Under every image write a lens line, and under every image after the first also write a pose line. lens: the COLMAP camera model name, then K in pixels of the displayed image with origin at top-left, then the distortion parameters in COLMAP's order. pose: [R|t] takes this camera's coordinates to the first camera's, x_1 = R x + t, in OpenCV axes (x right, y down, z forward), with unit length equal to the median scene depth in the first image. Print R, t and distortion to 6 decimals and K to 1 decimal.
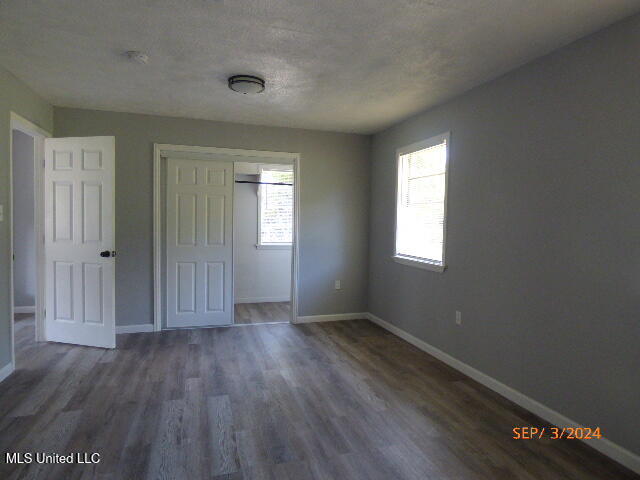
lens RADIAL K [[392.3, 0, 321.9], [0, 392.3, 236.8], [0, 0, 1]] dist [-0.006259, -0.000886]
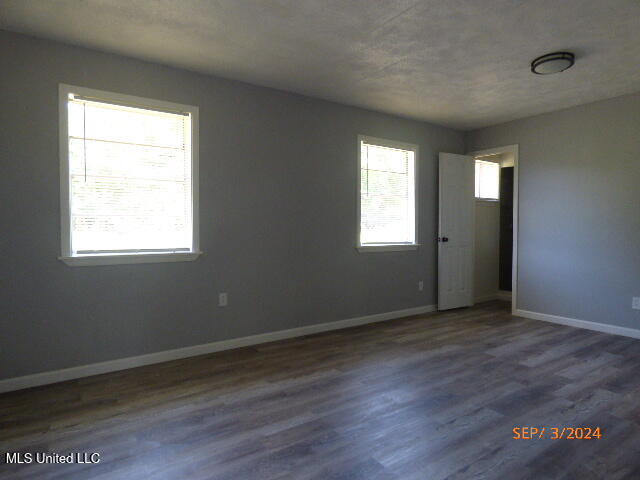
lens RADIAL K [[390.1, 0, 322.6], [0, 390.1, 239.5], [0, 0, 1]] dist [-0.002305, -0.003326]
pose [[-0.290193, -0.054029, 0.955442, -0.612790], [0.030388, 0.997381, 0.065631, -0.007137], [-0.956486, 0.048079, -0.287791, 0.928071]]
